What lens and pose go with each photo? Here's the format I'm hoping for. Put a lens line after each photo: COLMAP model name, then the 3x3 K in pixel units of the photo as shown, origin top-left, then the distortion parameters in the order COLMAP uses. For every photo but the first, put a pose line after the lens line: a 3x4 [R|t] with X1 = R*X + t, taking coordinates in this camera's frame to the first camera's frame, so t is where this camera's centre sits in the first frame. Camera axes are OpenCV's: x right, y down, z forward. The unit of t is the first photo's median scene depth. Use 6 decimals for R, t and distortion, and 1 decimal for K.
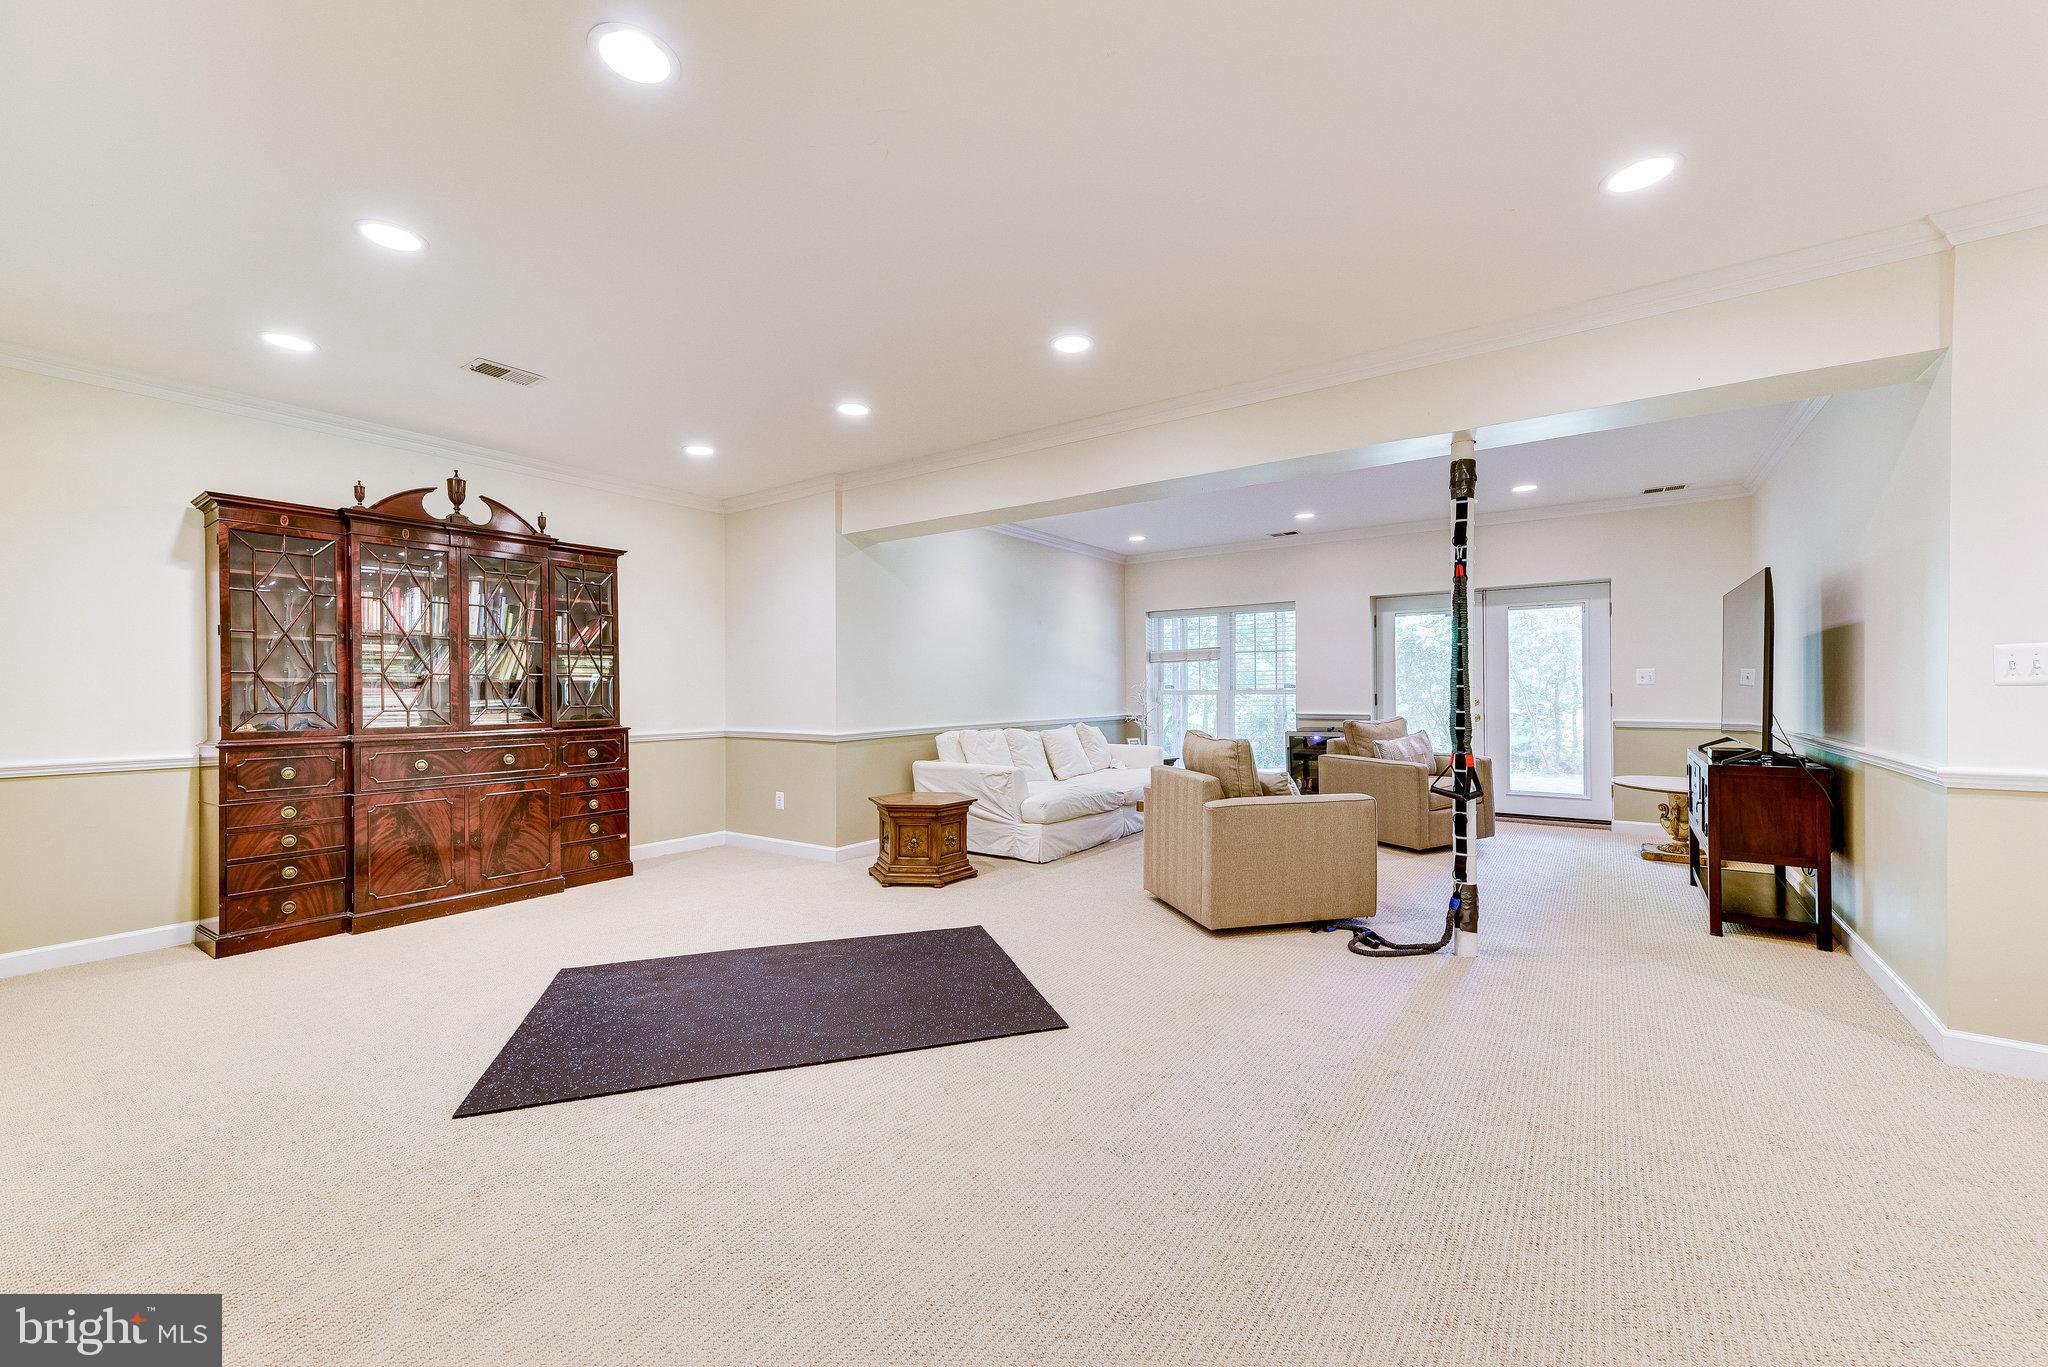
lens RADIAL K [[800.9, 0, 1024.0], [0, 800.9, 683.5], [0, 0, 1]] dist [0.012430, -0.000263]
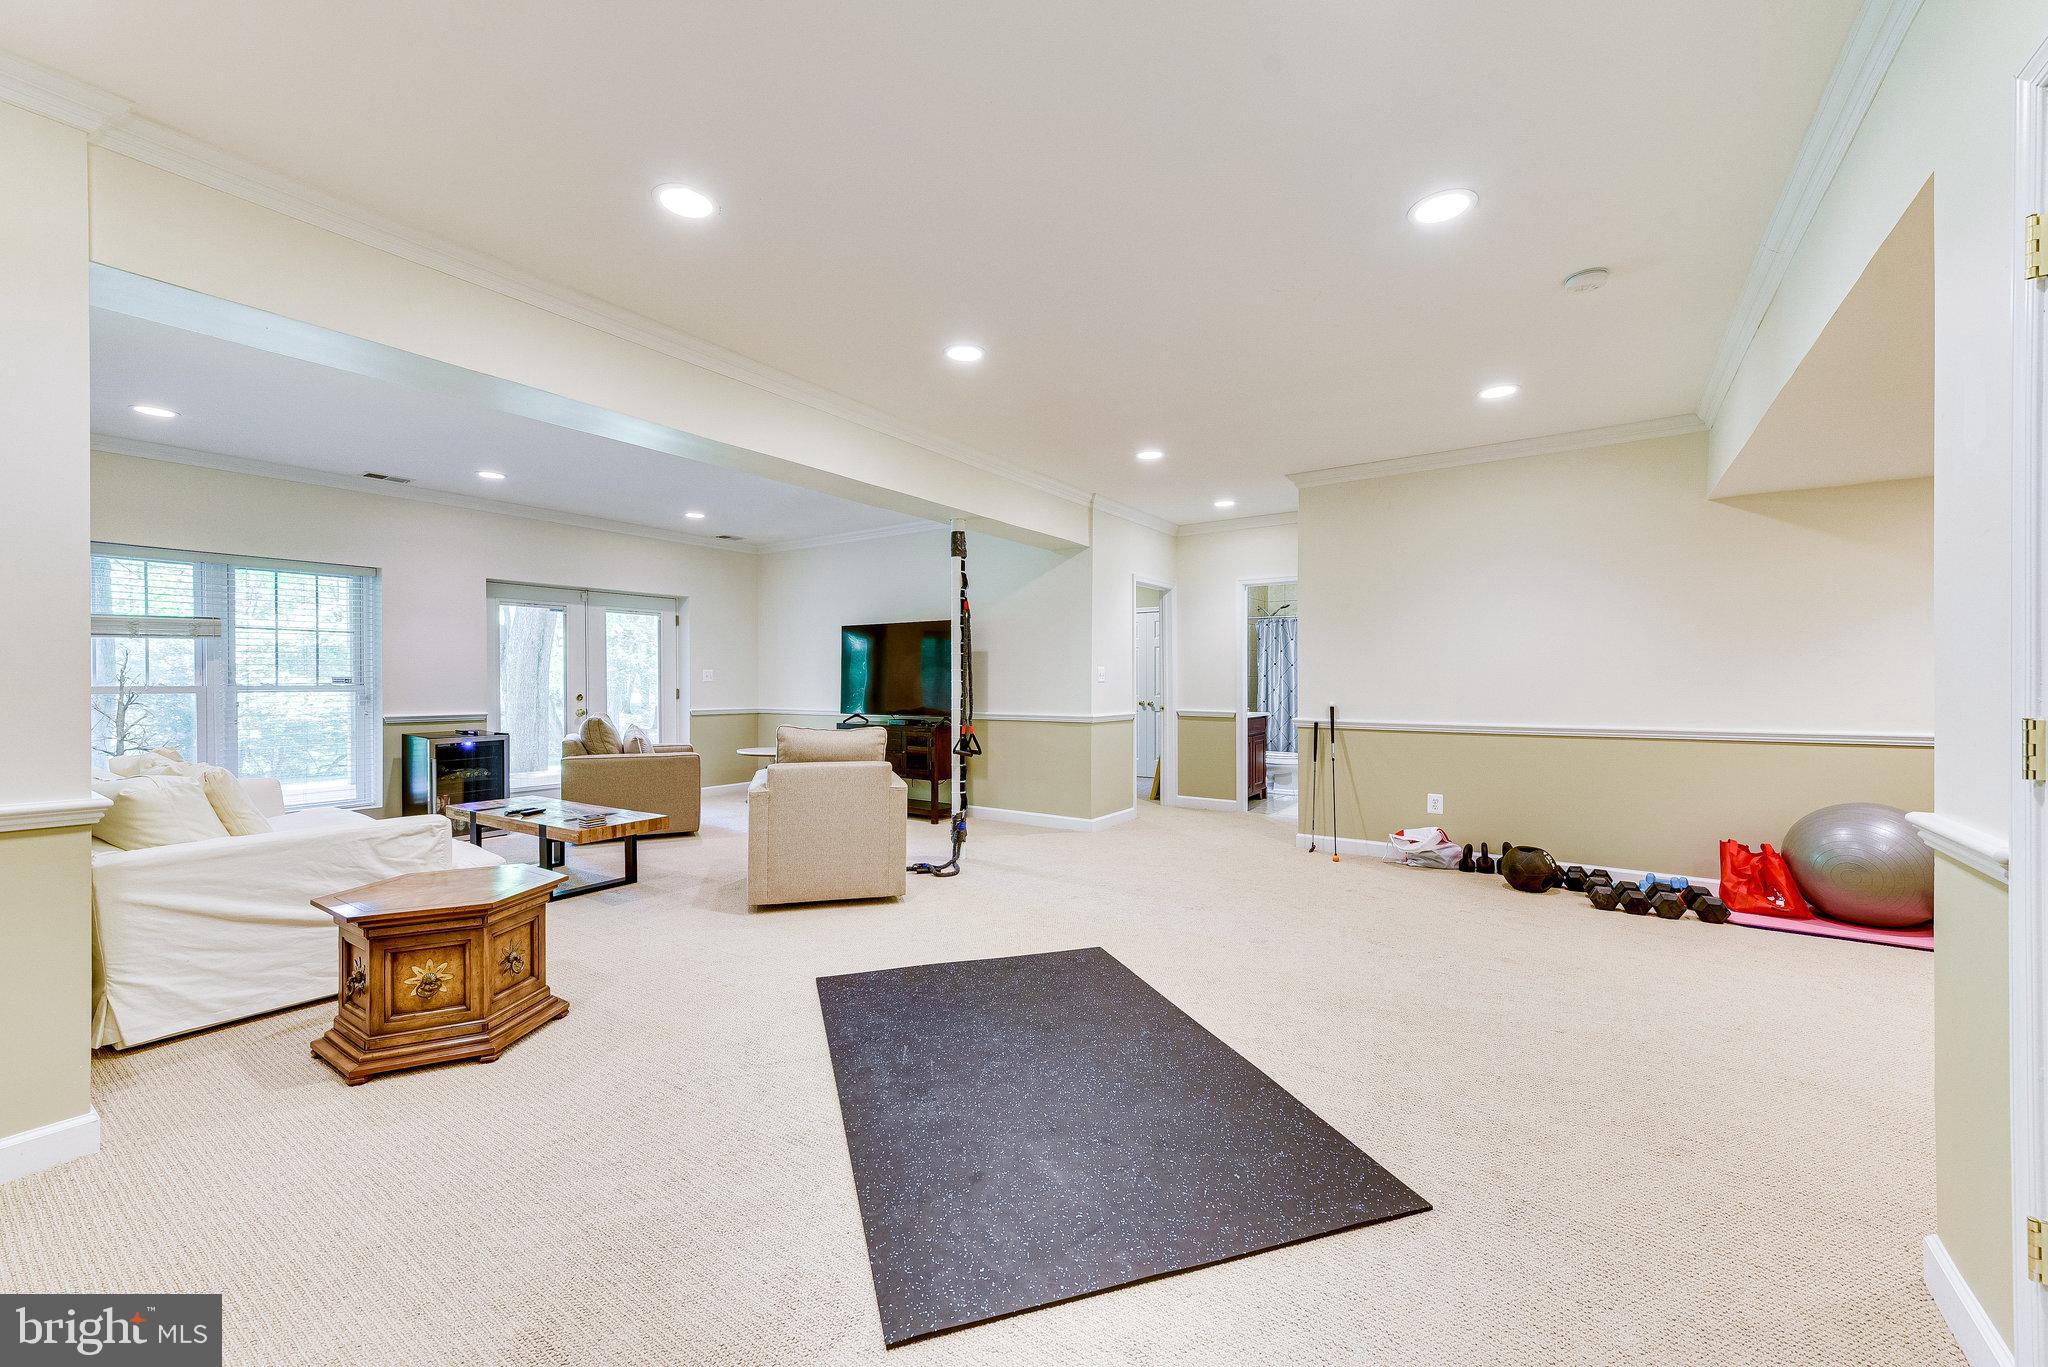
lens RADIAL K [[800.9, 0, 1024.0], [0, 800.9, 683.5], [0, 0, 1]] dist [0.012430, -0.000263]
pose [[-0.013034, 0.003454, 0.999909, -0.743066], [-0.005970, 0.999976, -0.003532, 0.008835], [-0.999897, -0.006015, -0.013013, 0.698777]]
